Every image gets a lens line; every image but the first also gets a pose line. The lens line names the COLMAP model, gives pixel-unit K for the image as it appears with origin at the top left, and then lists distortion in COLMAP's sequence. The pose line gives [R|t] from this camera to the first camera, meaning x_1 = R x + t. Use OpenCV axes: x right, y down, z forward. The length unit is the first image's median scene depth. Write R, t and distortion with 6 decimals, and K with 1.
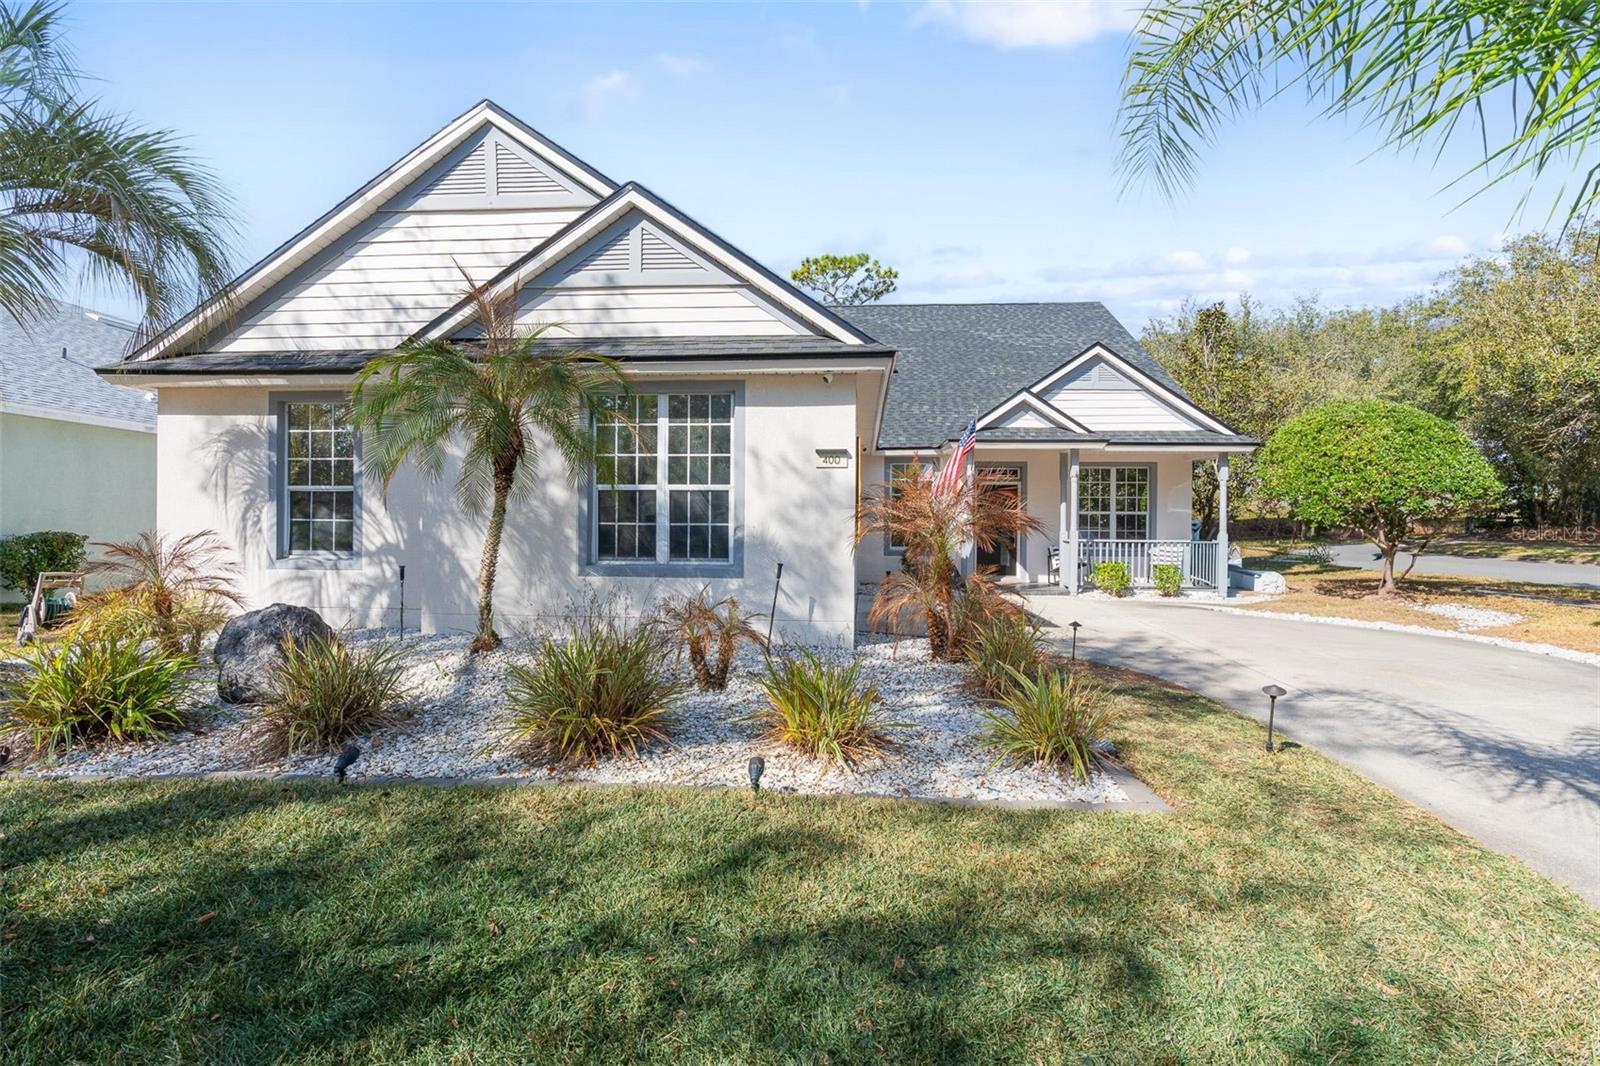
lens RADIAL K [[734.1, 0, 800.0], [0, 734.1, 533.0], [0, 0, 1]] dist [0.015632, 0.000114]
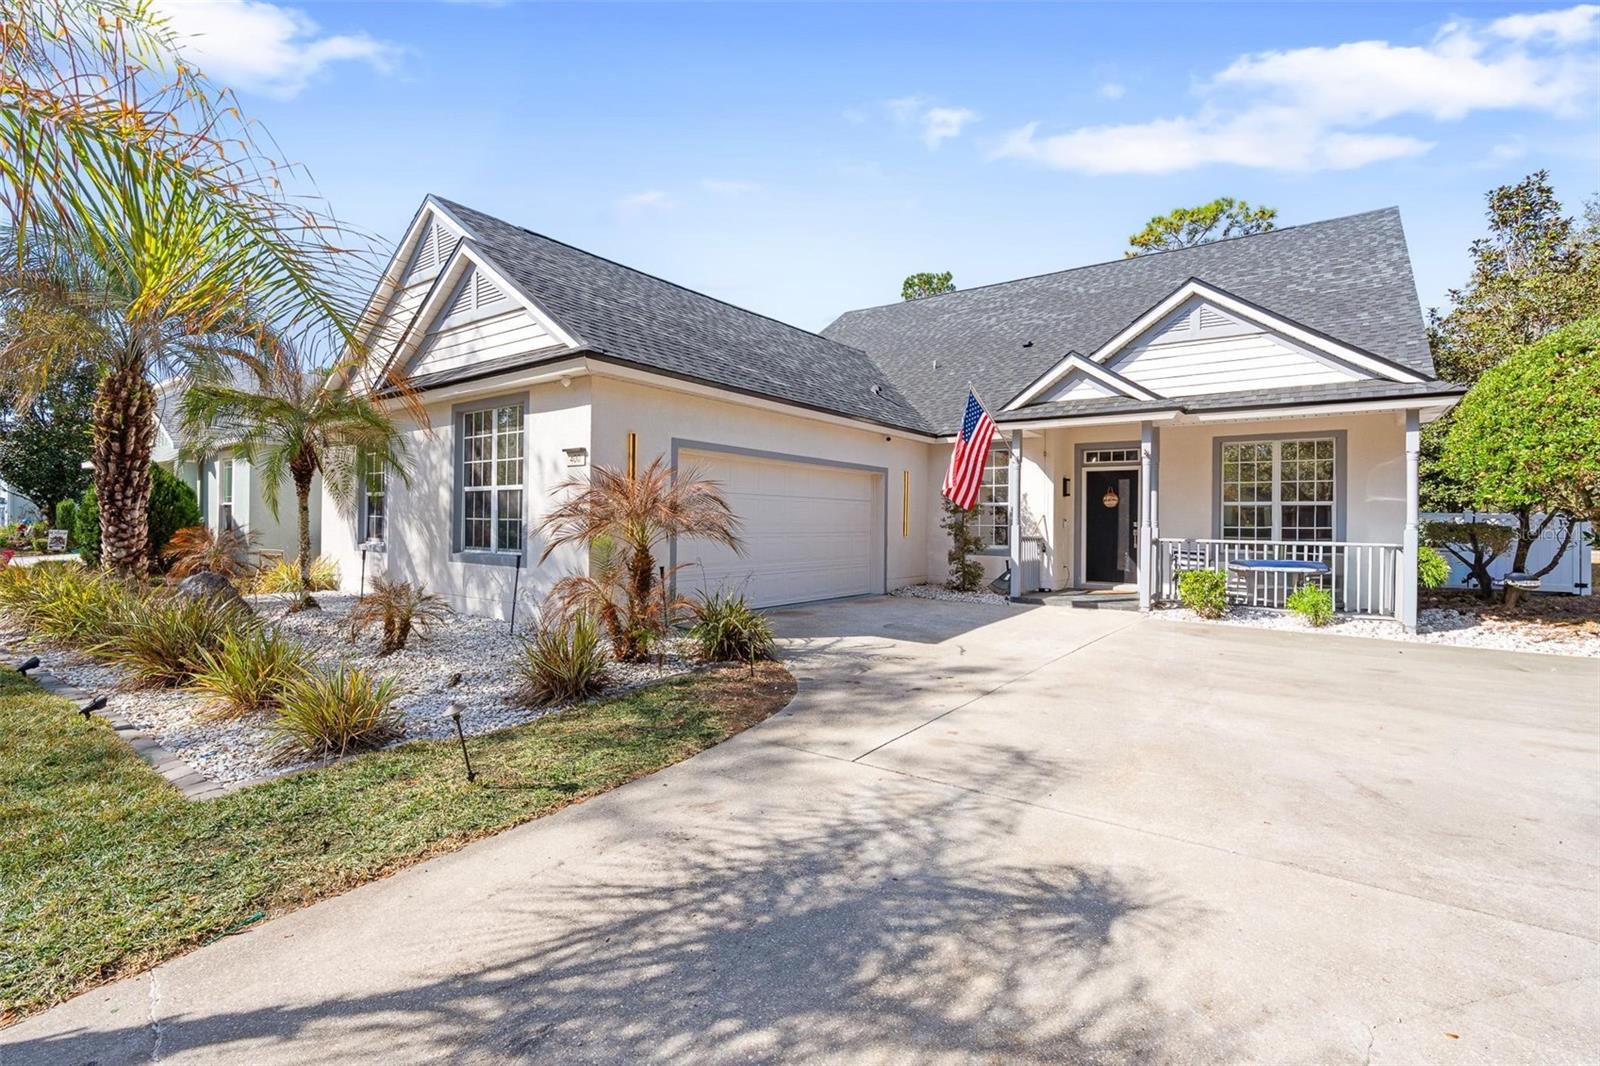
lens RADIAL K [[718.5, 0, 794.4], [0, 718.5, 530.5], [0, 0, 1]] dist [-0.005530, 0.000096]
pose [[0.837193, 0.008386, -0.546843, 0.478689], [-0.006389, 0.999964, 0.005553, -0.002033], [0.546870, -0.001155, 0.837217, 0.170060]]
